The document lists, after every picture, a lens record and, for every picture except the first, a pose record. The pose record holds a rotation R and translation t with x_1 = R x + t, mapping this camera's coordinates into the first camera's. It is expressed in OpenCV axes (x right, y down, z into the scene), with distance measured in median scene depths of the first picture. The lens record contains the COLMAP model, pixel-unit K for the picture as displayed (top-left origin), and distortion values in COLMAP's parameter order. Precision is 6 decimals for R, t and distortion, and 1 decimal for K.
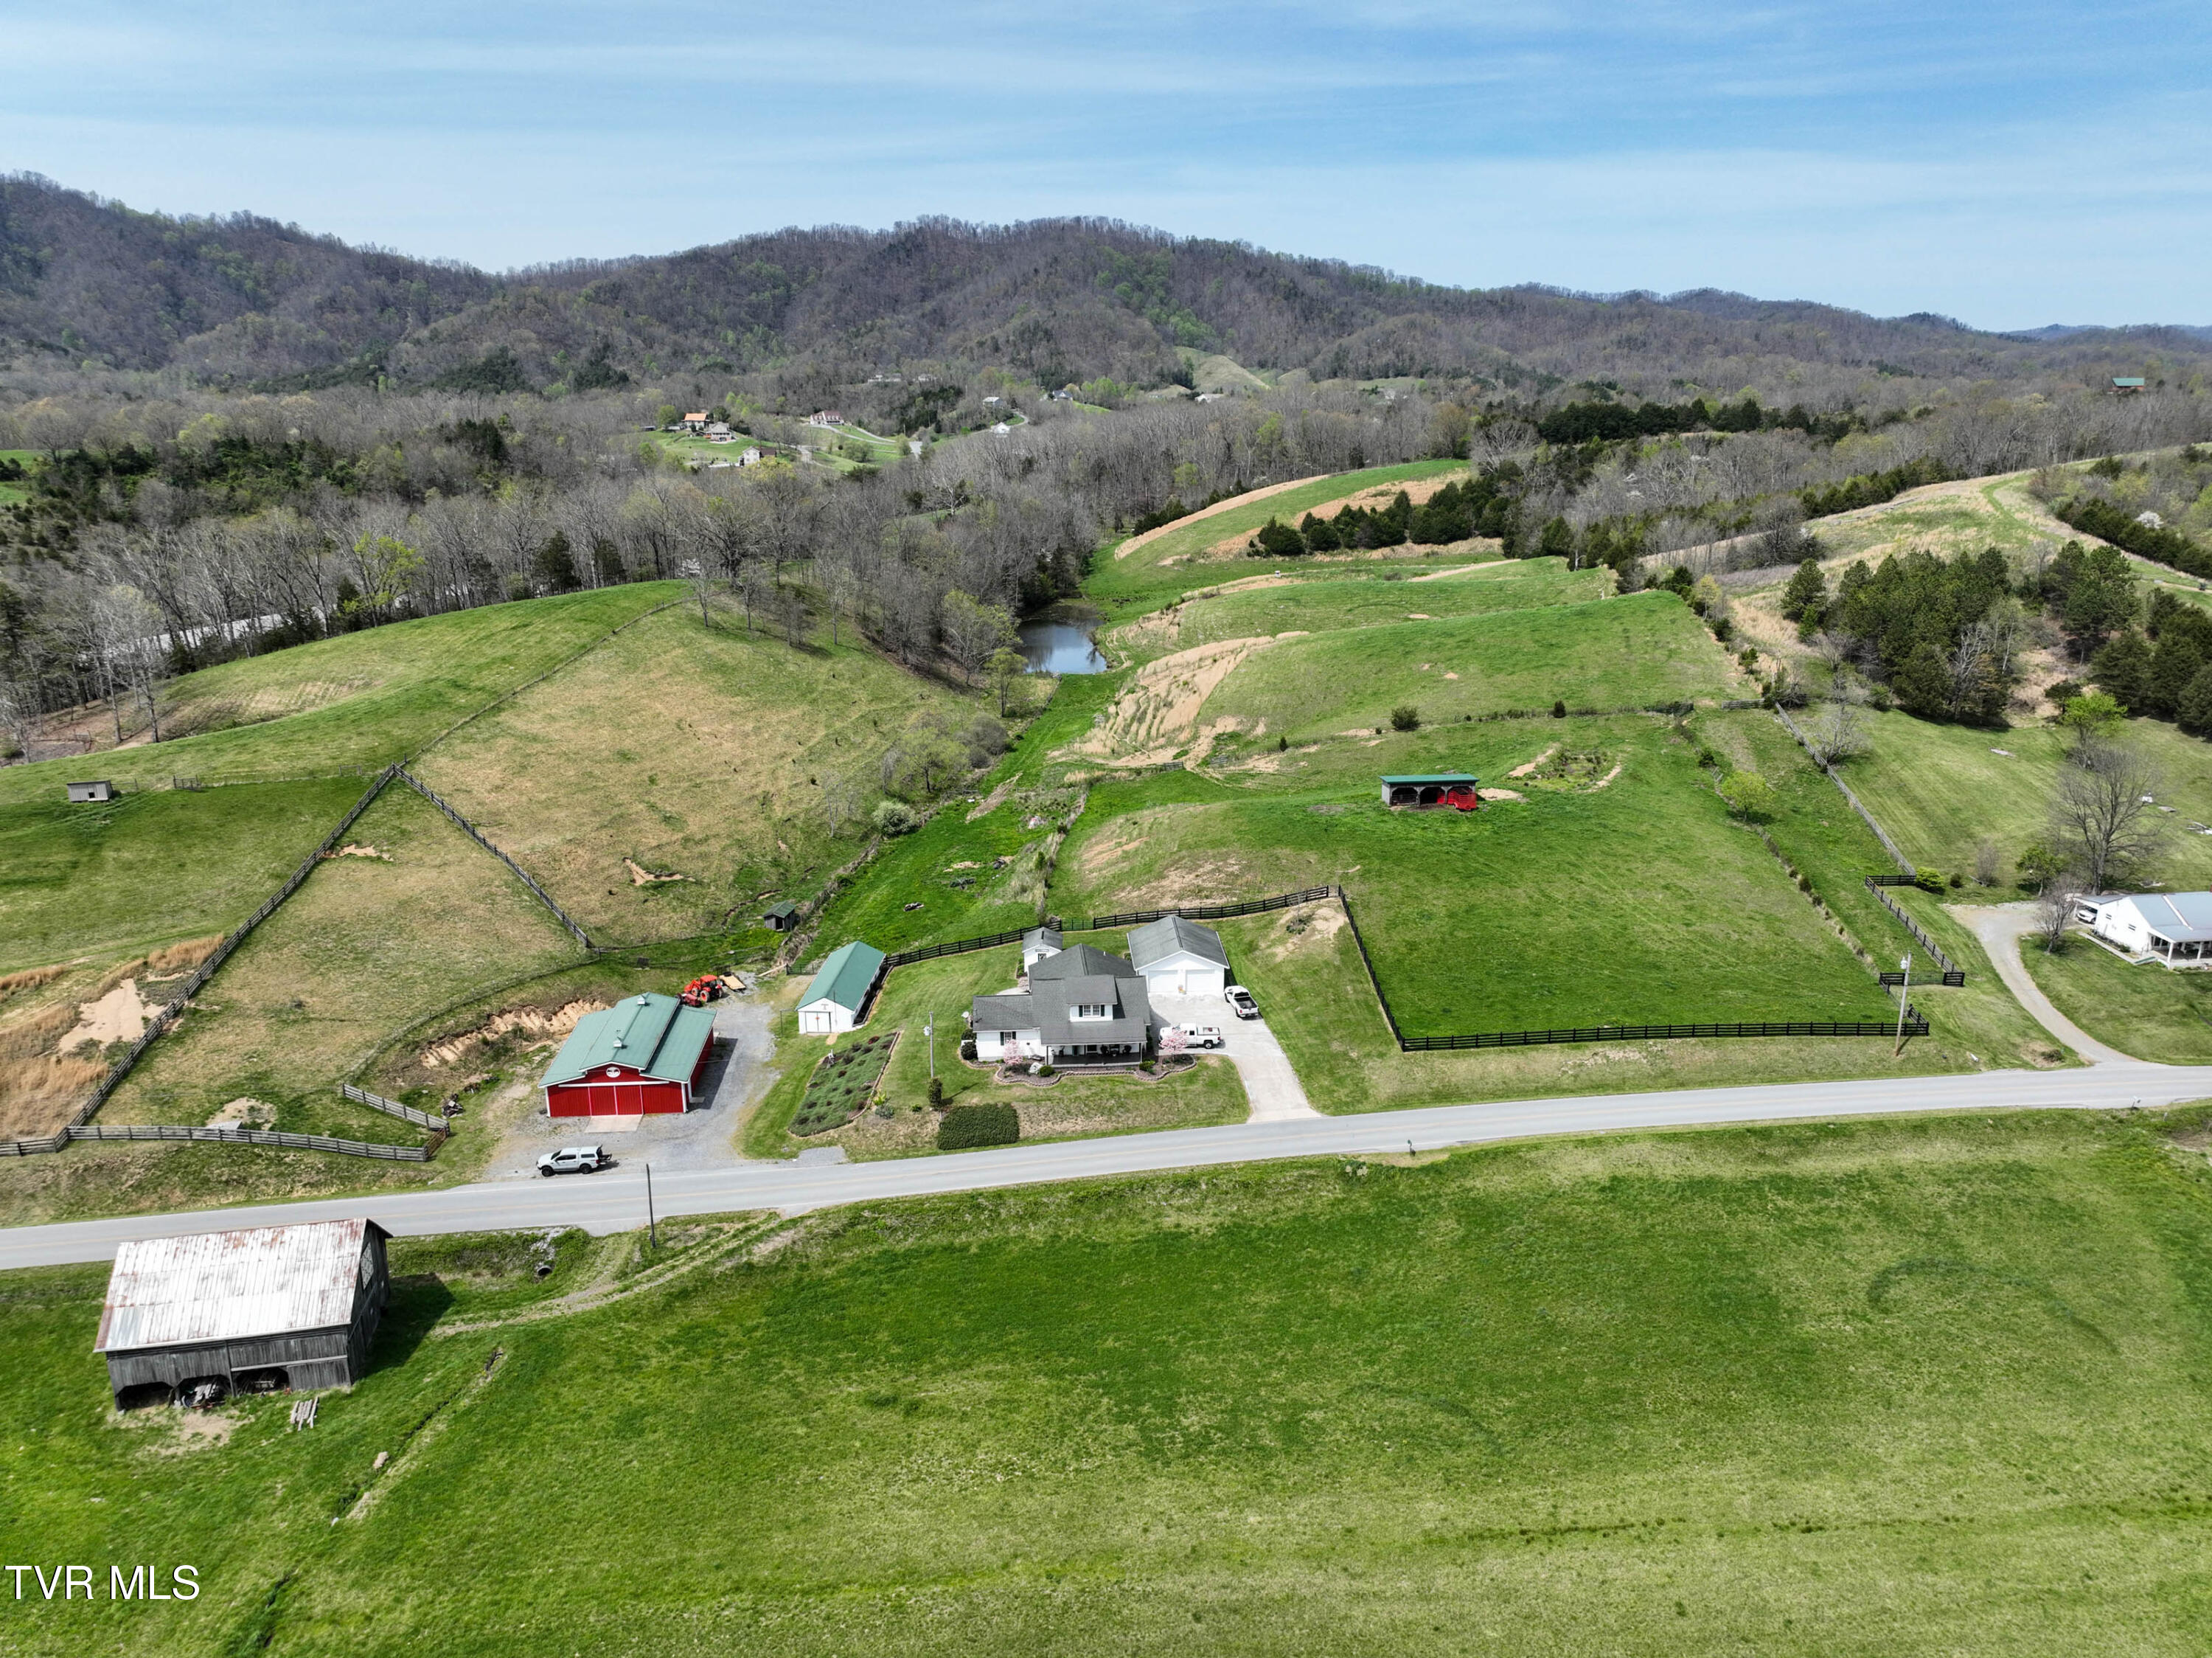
lens RADIAL K [[1553.6, 0, 1113.5], [0, 1553.6, 822.8], [0, 0, 1]] dist [-0.003360, 0.019740]
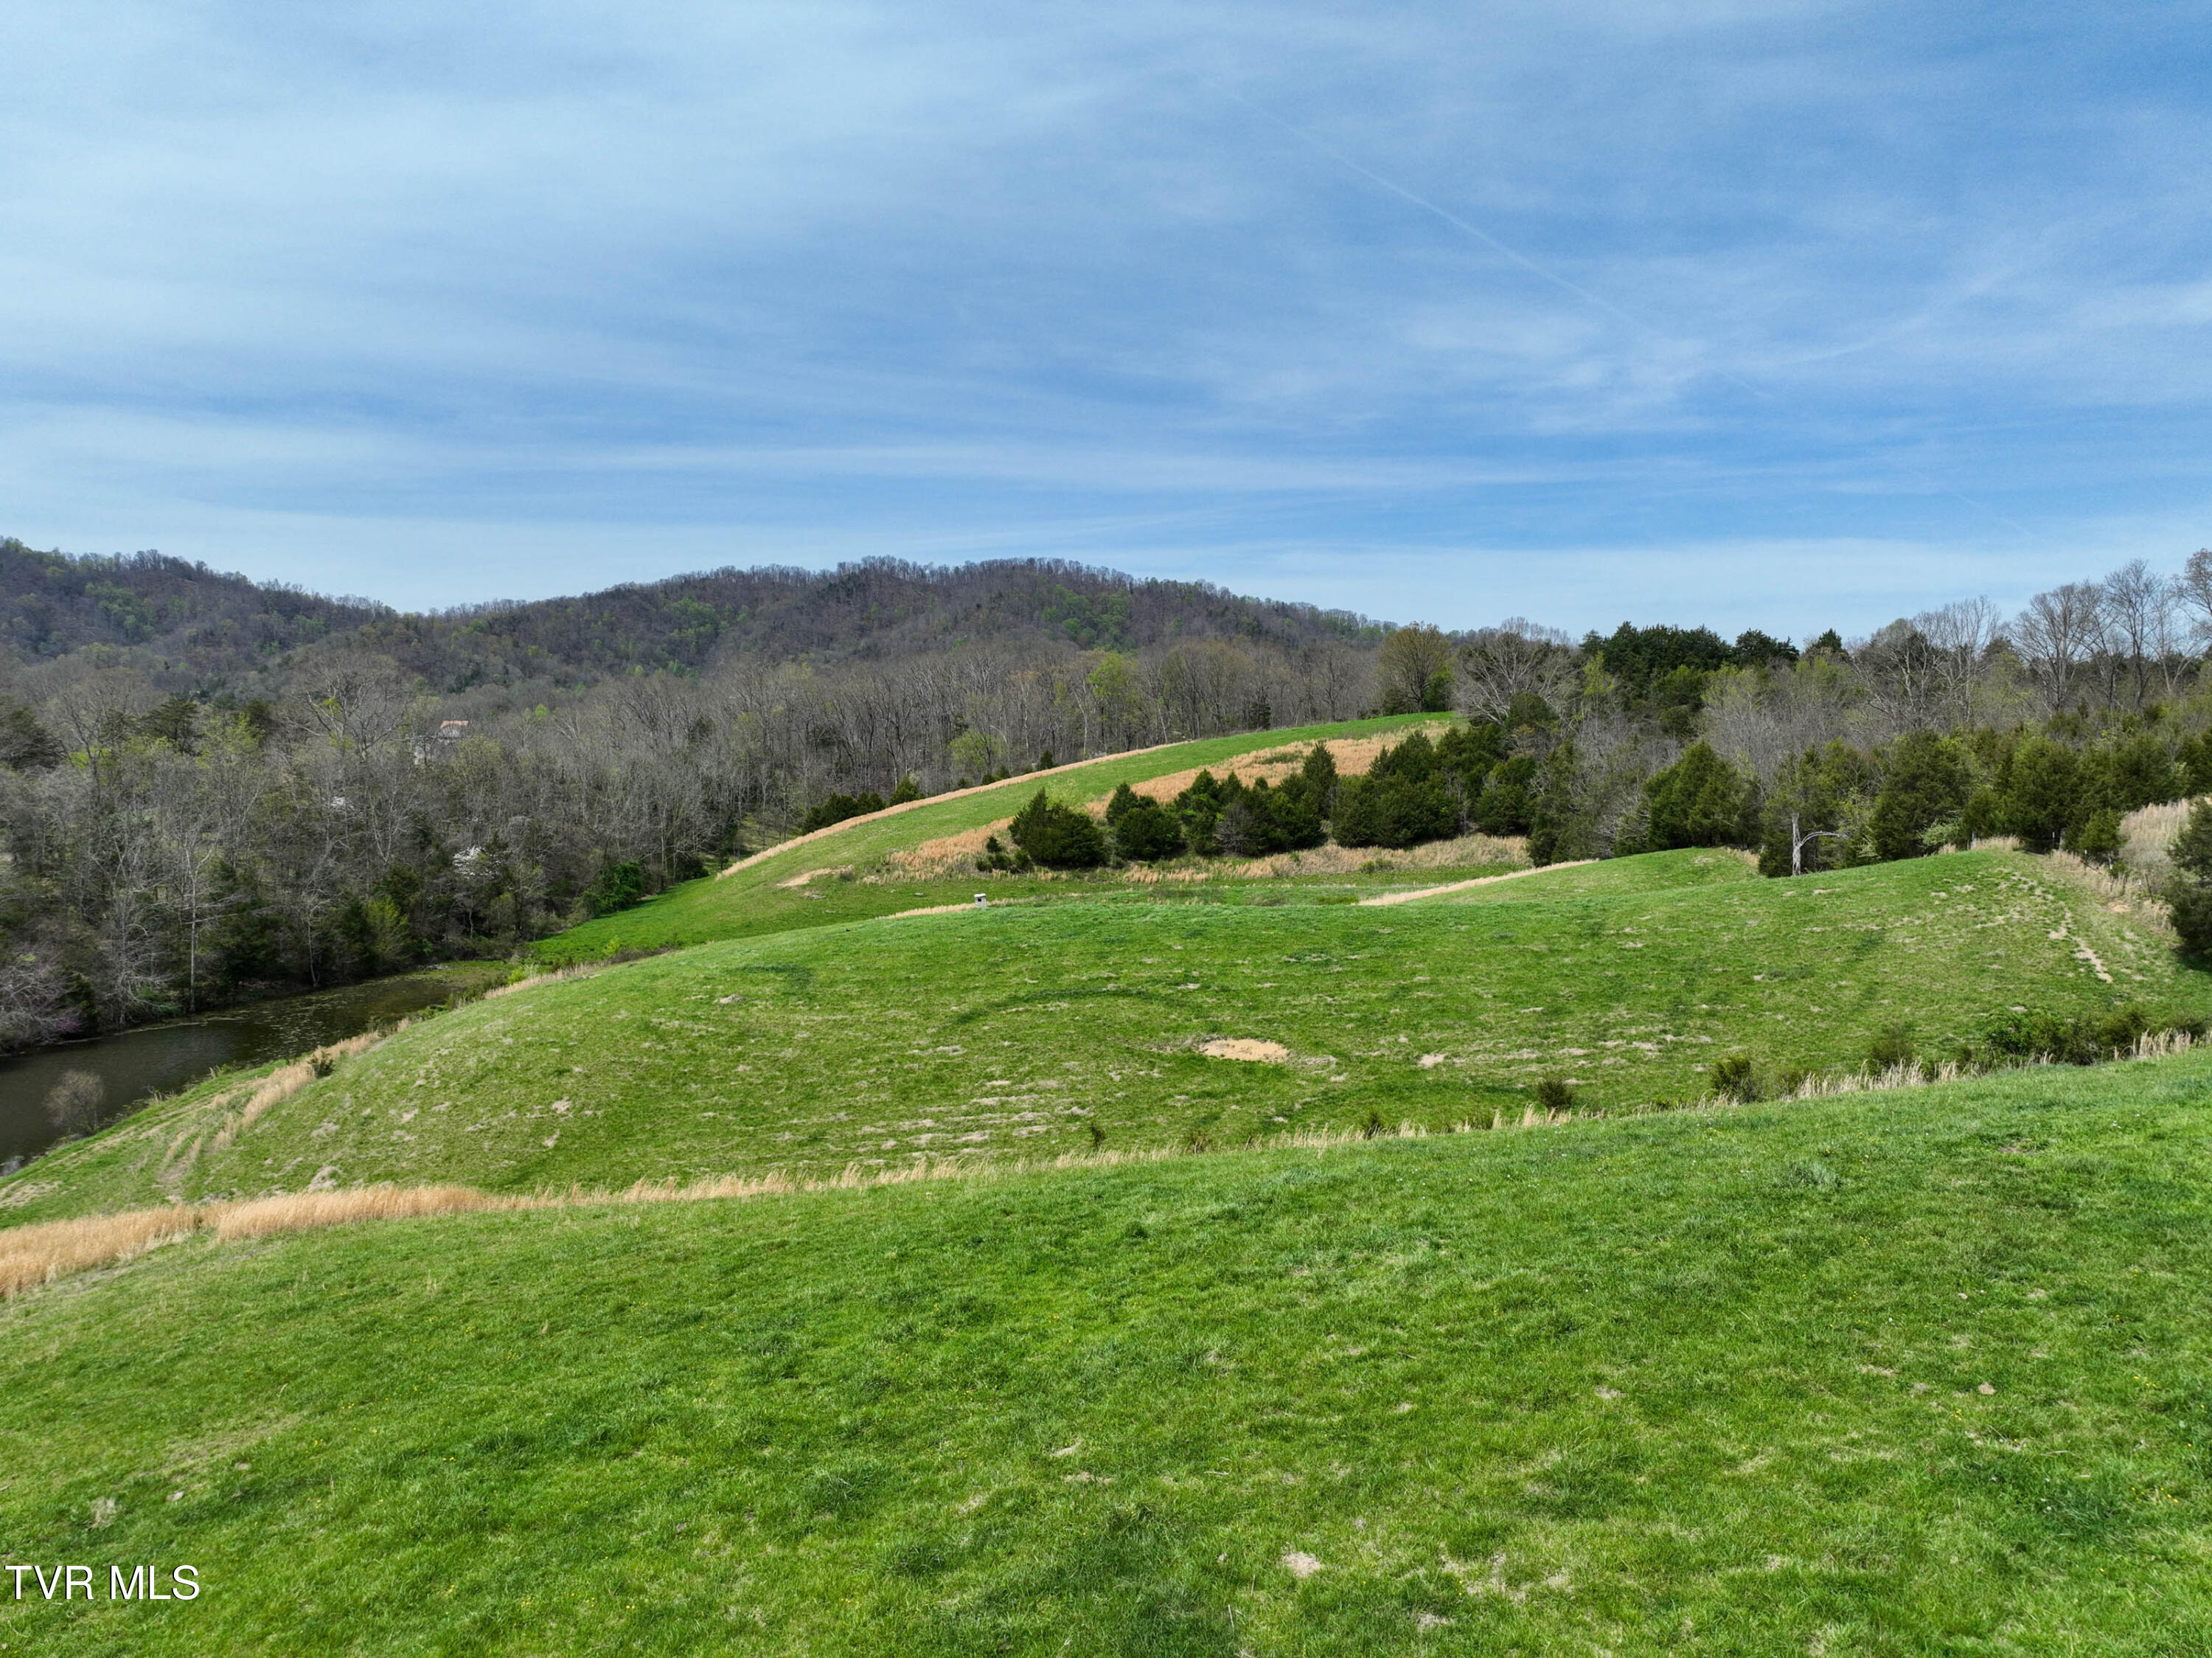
lens RADIAL K [[1553.6, 0, 1115.3], [0, 1553.6, 820.8], [0, 0, 1]] dist [-0.003360, 0.019740]
pose [[0.999992, 0.002530, 0.003246, 0.178795], [-0.001719, 0.973411, -0.229060, -0.114774], [-0.003739, 0.229053, 0.973407, 0.782273]]
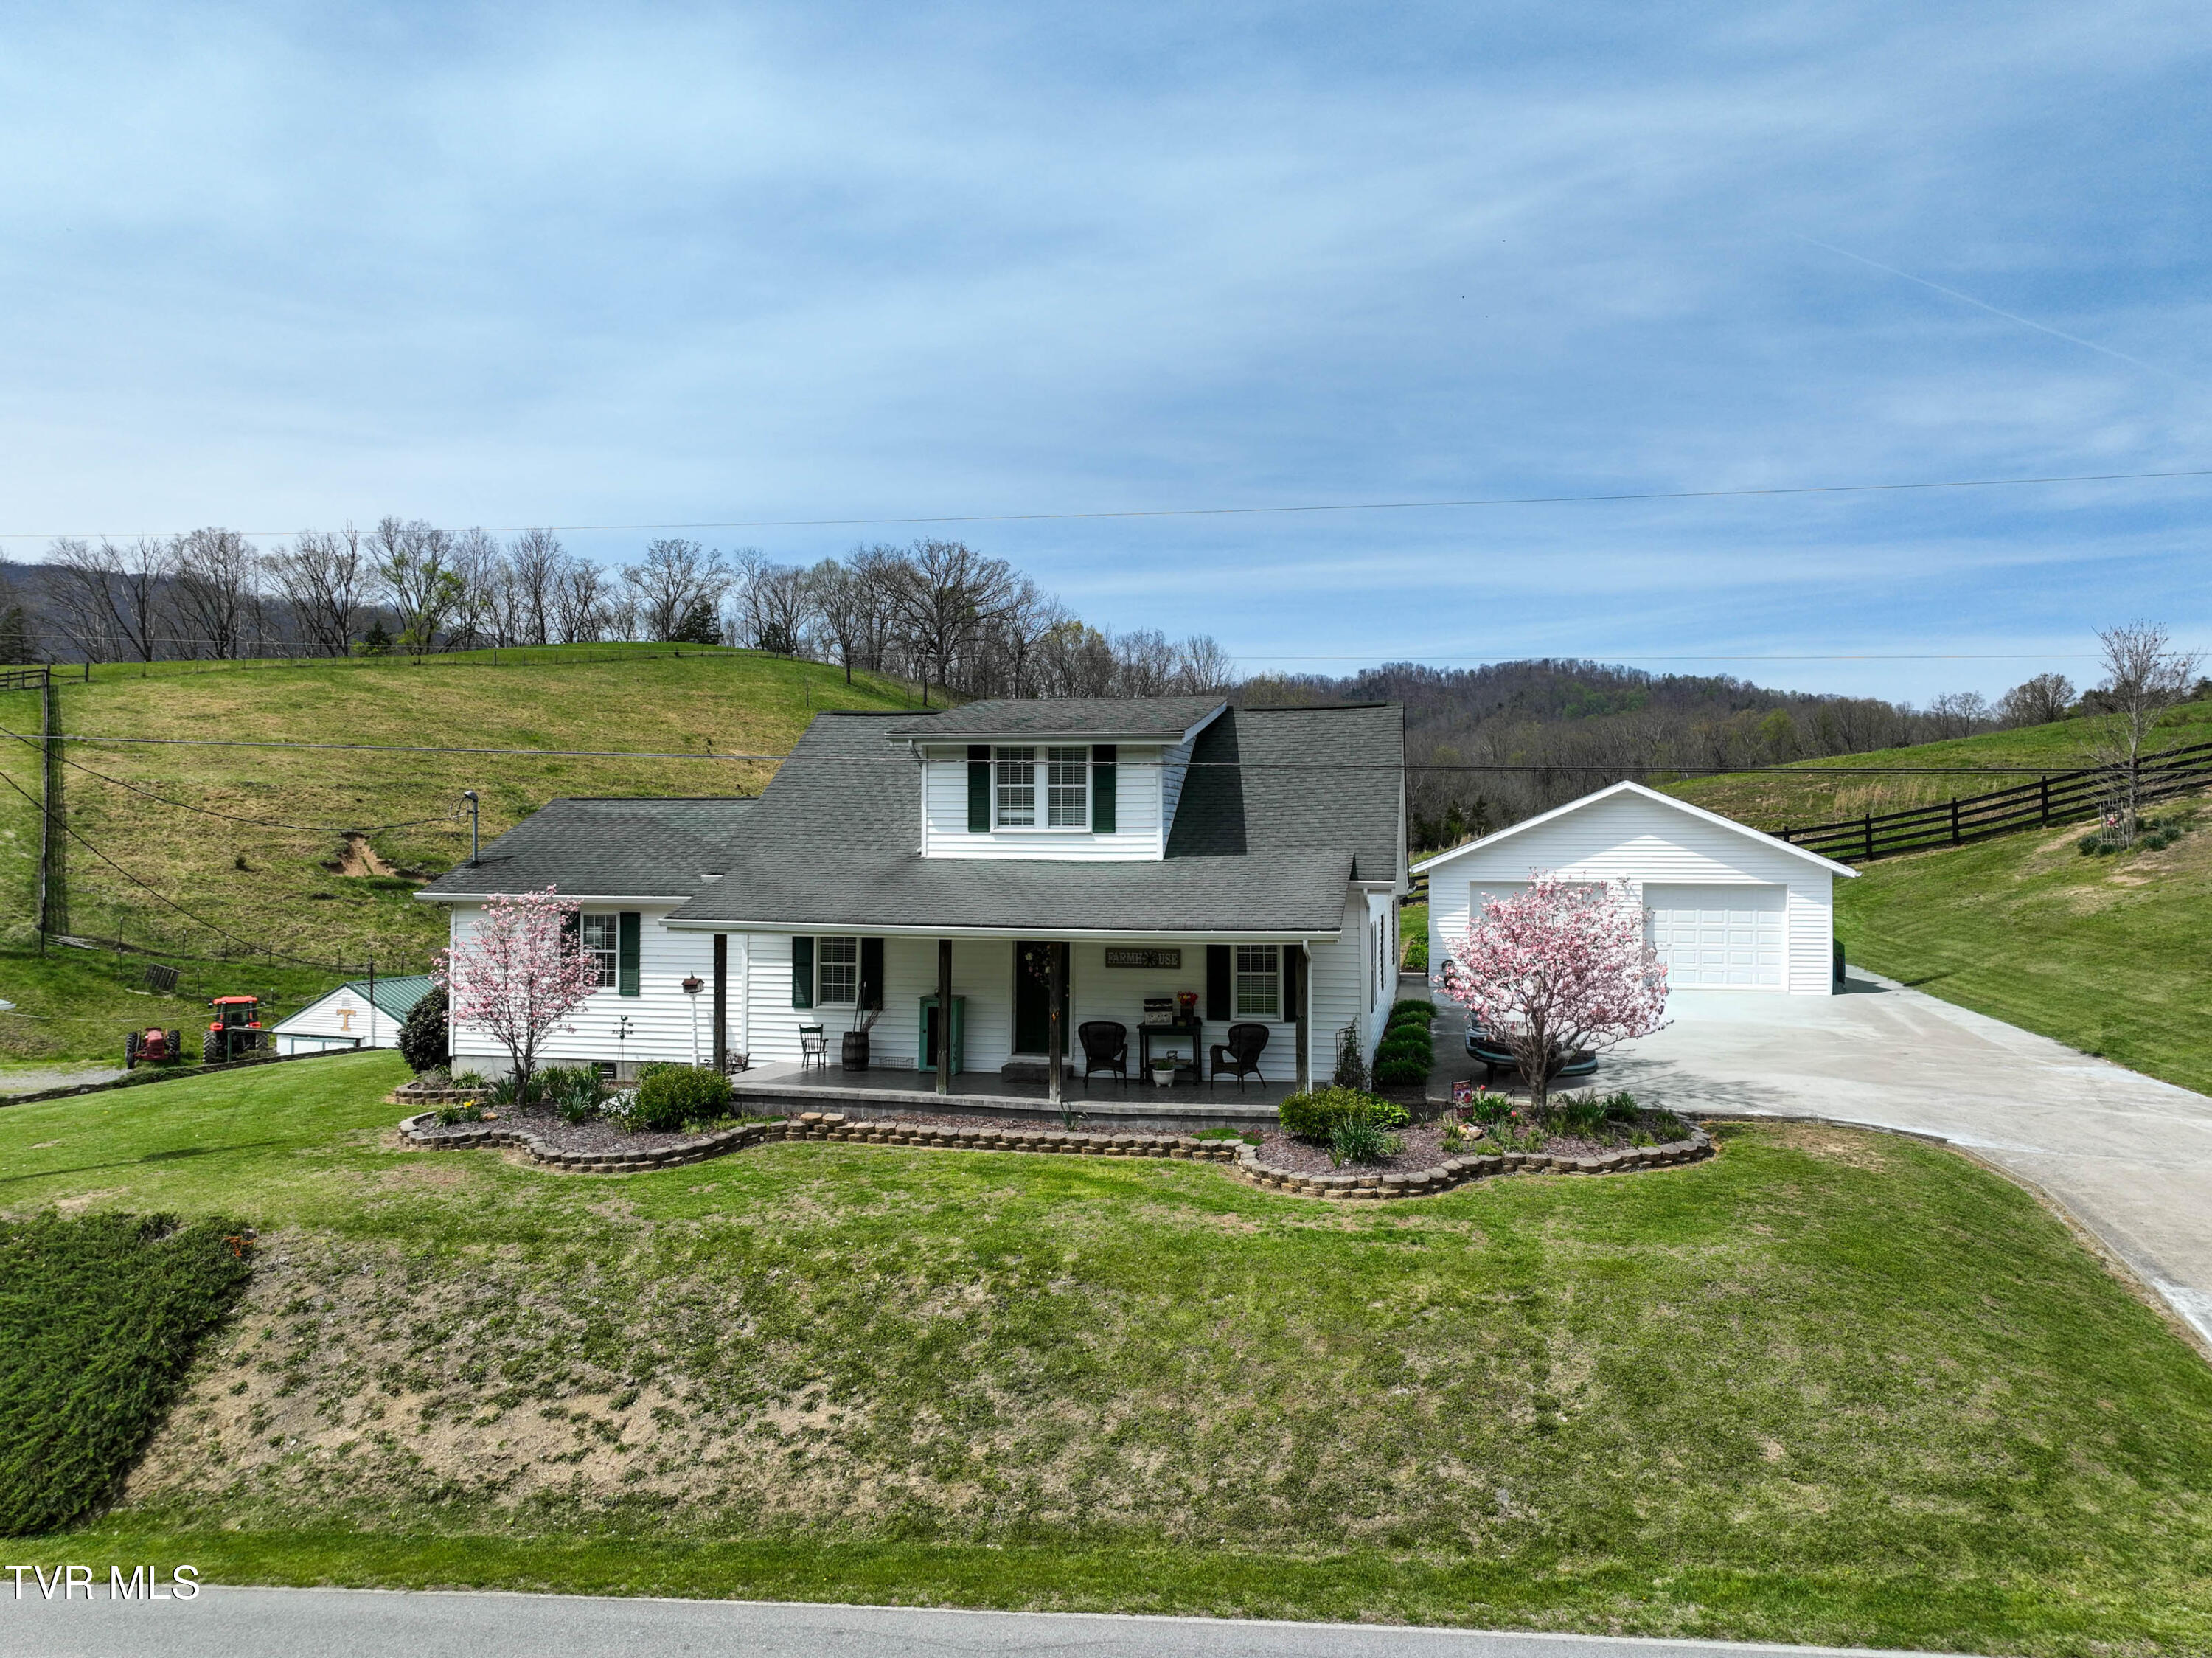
lens RADIAL K [[1553.6, 0, 1112.8], [0, 1553.6, 824.6], [0, 0, 1]] dist [-0.003360, 0.019740]
pose [[0.956166, -0.001421, -0.292822, 0.018770], [-0.084752, 0.955846, -0.281382, 0.075205], [0.280292, 0.293865, 0.913827, 0.373256]]
